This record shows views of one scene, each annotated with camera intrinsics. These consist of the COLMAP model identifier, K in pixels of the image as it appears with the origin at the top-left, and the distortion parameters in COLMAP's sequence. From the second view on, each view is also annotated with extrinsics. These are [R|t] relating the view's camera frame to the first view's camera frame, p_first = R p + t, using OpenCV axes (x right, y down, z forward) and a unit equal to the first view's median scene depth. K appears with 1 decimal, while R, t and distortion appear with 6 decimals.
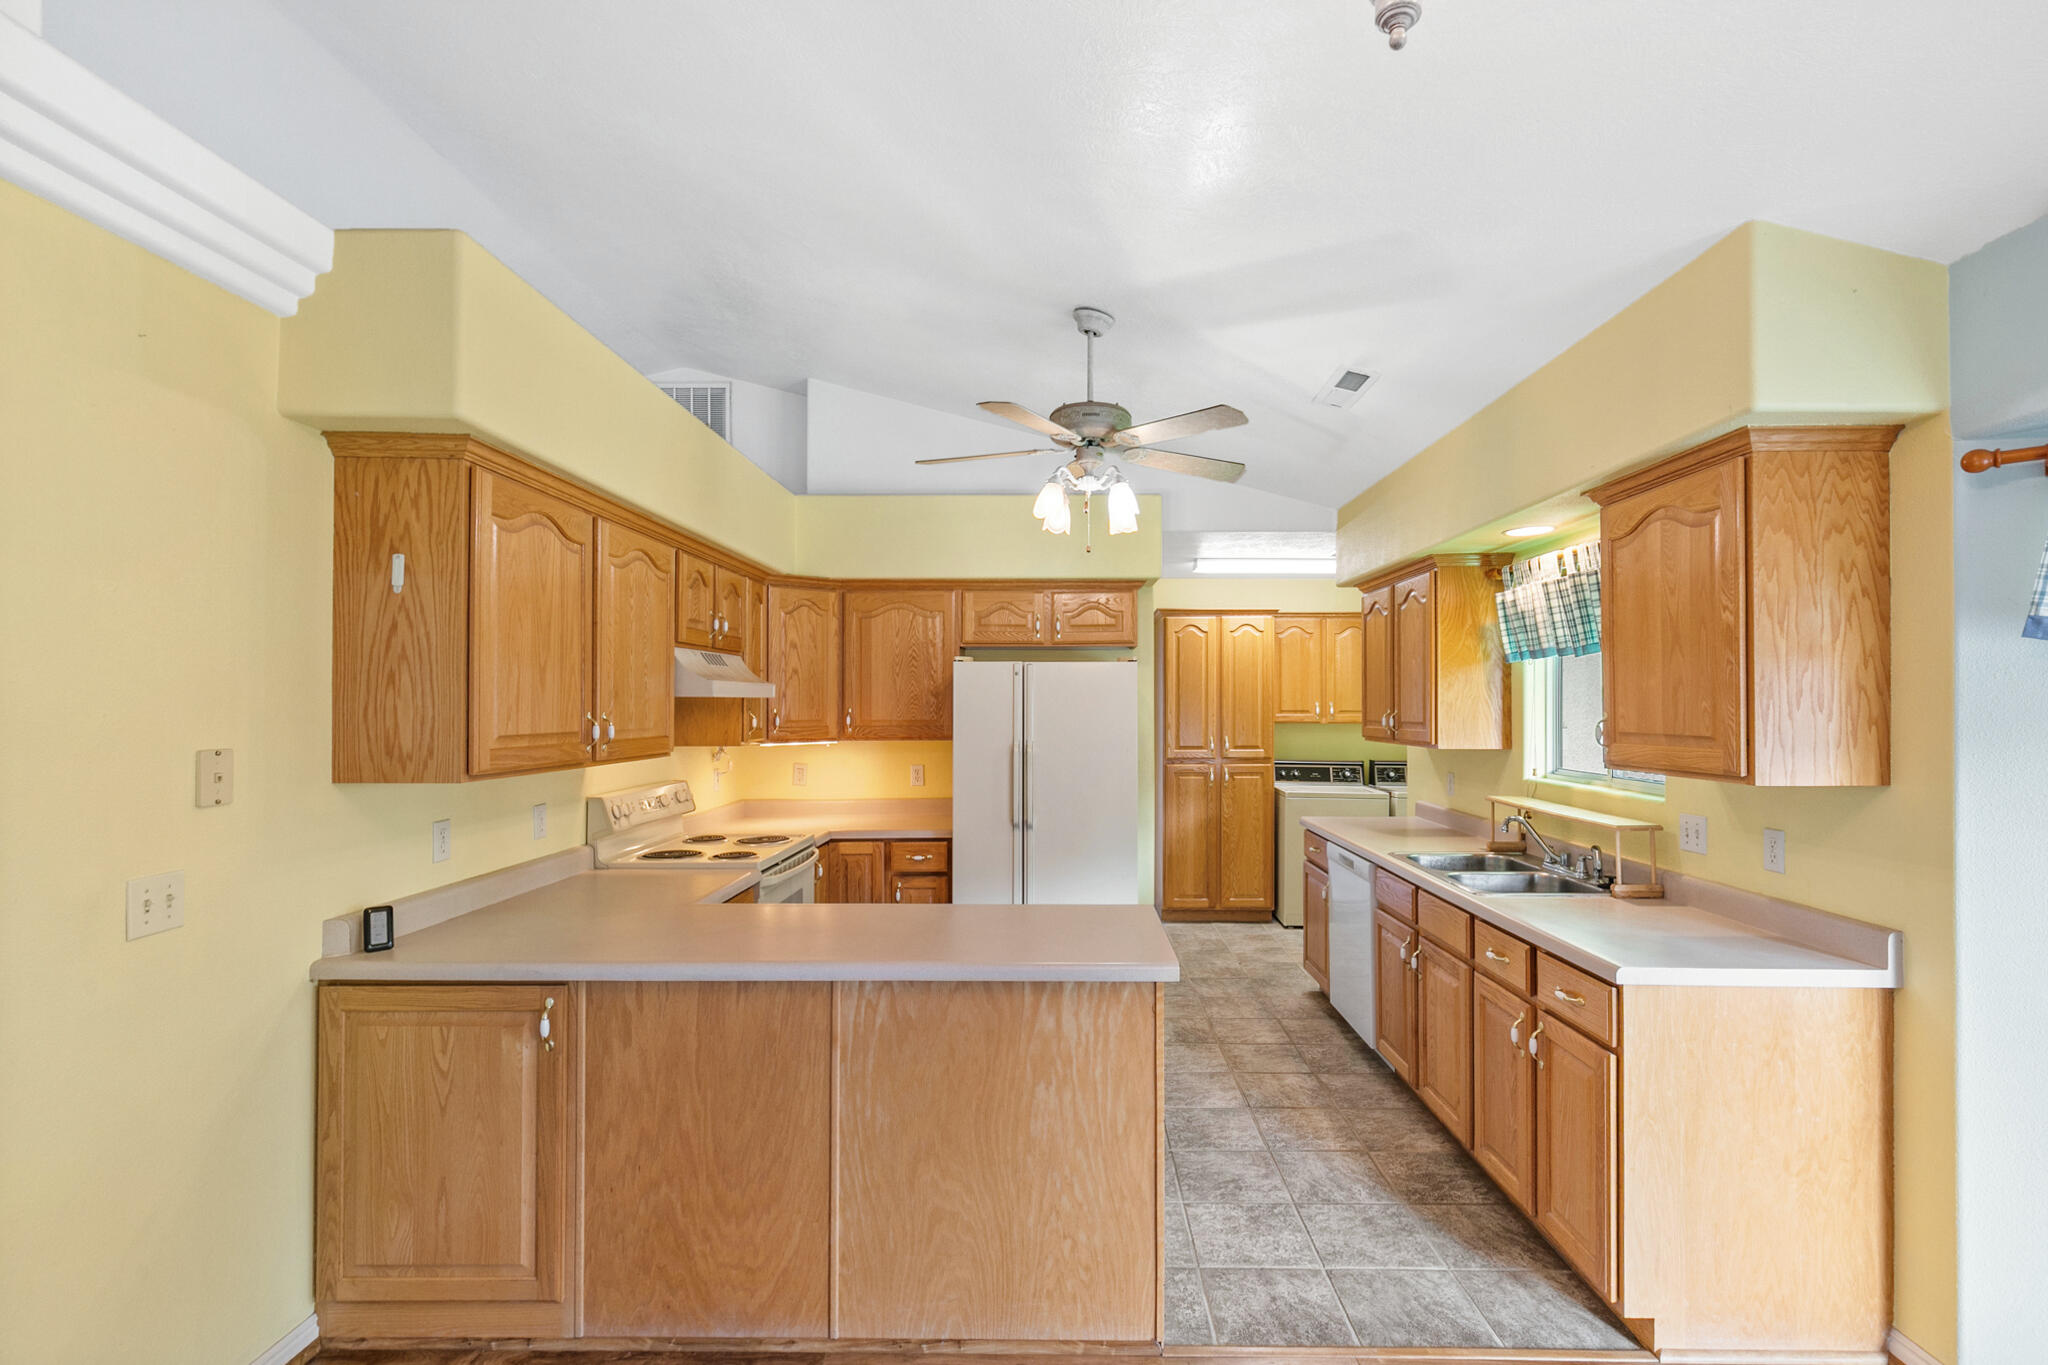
lens RADIAL K [[960.7, 0, 1020.3], [0, 960.7, 699.4], [0, 0, 1]] dist [0.008526, -0.001531]
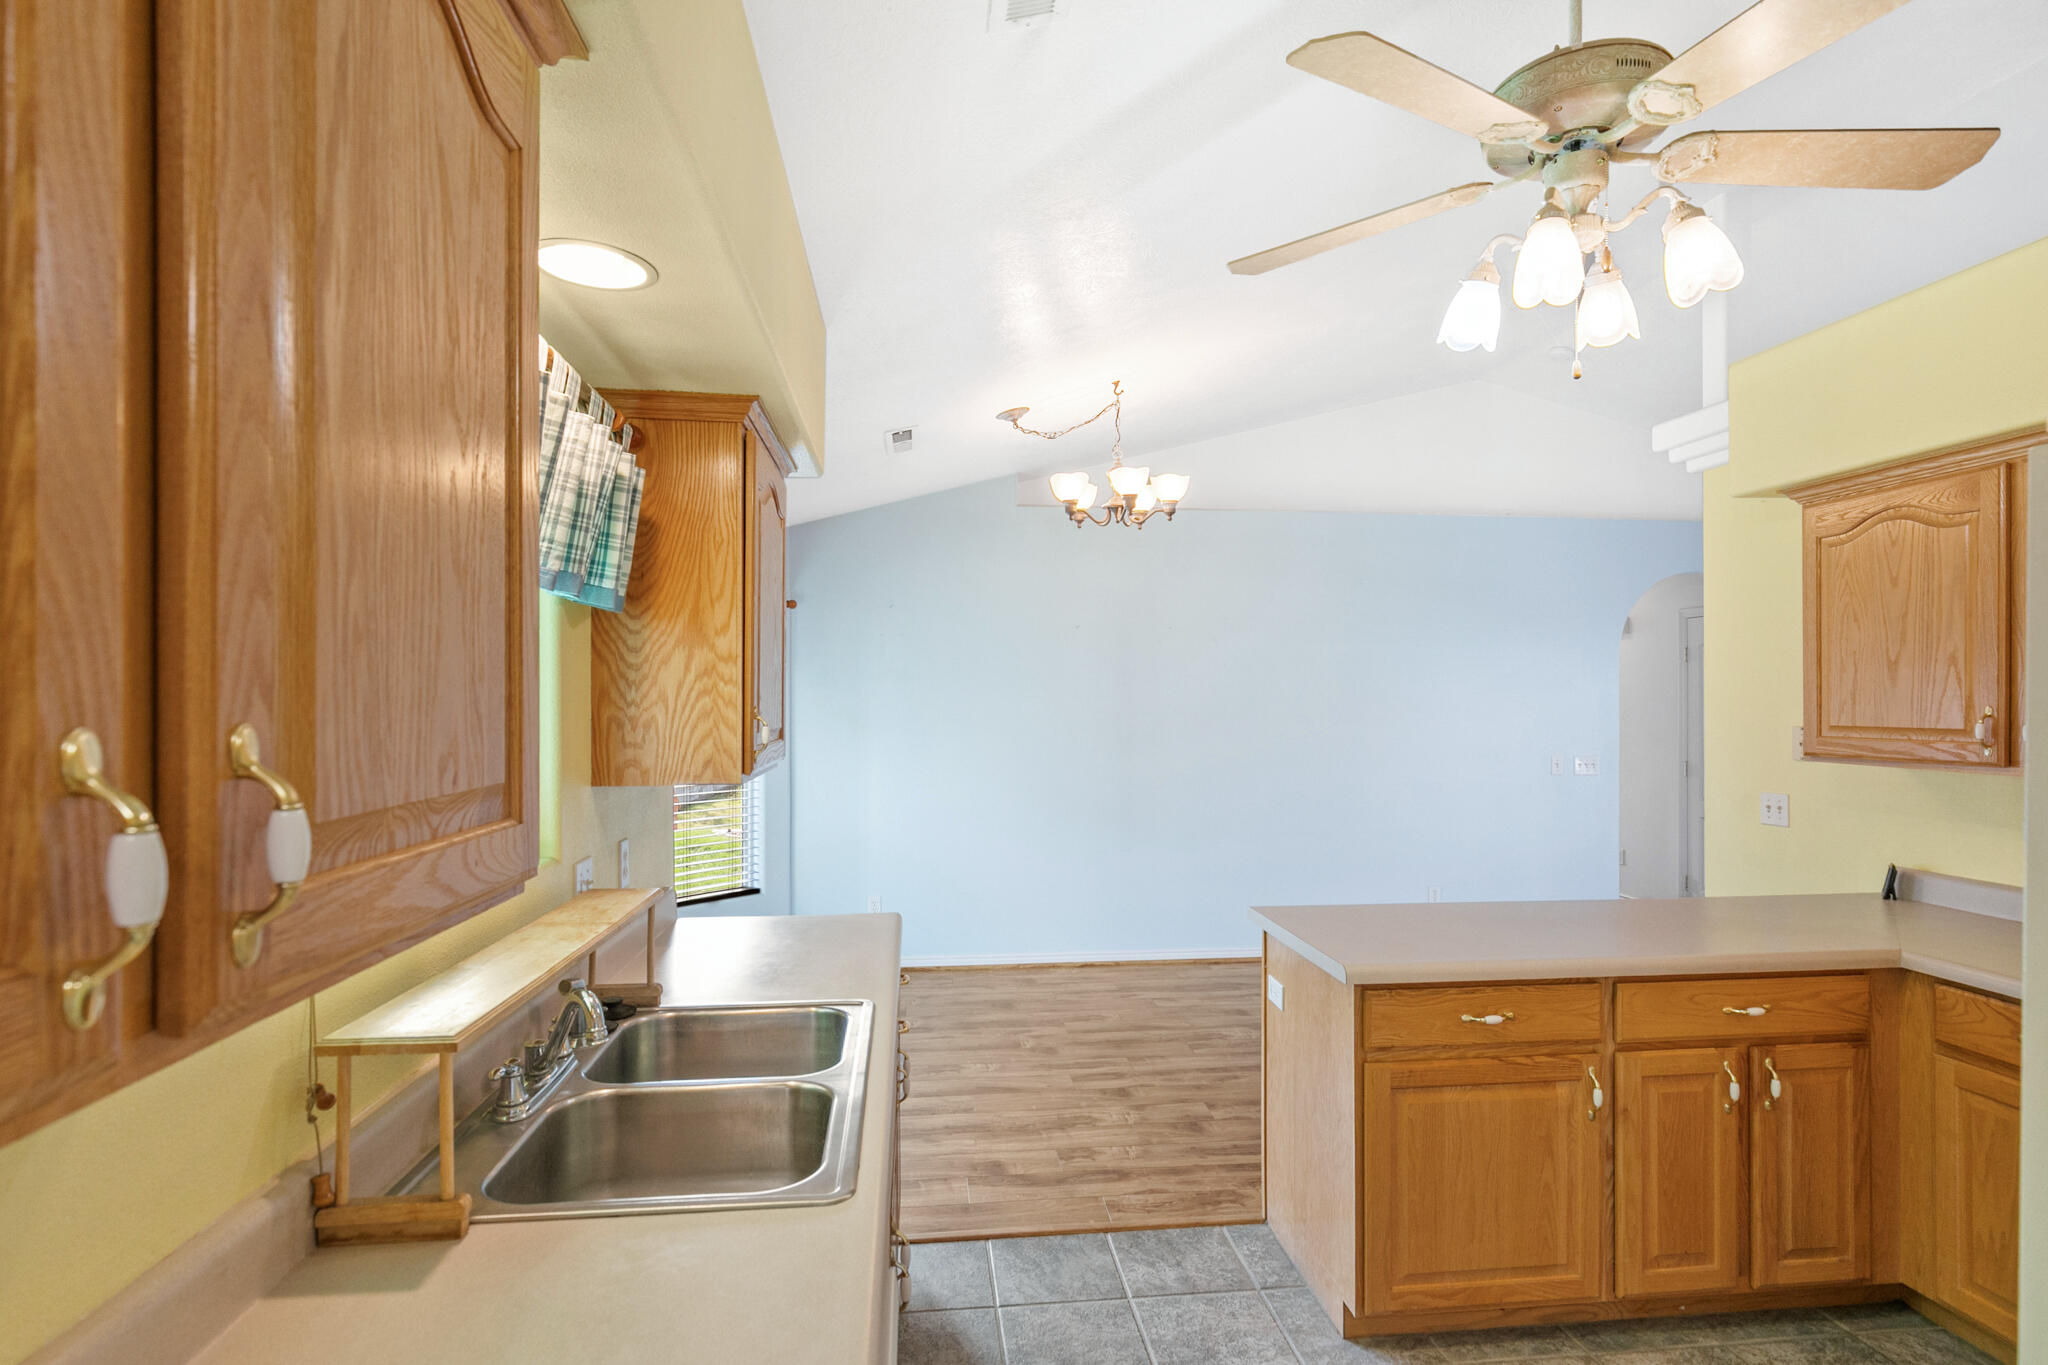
lens RADIAL K [[1034.2, 0, 1029.5], [0, 1034.2, 696.3], [0, 0, 1]] dist [-0.001543, 0.001169]
pose [[-0.988289, -0.006994, -0.152436, 0.576030], [-0.004969, 0.999894, -0.013660, 0.020685], [0.152516, -0.012743, -0.988219, 2.014997]]
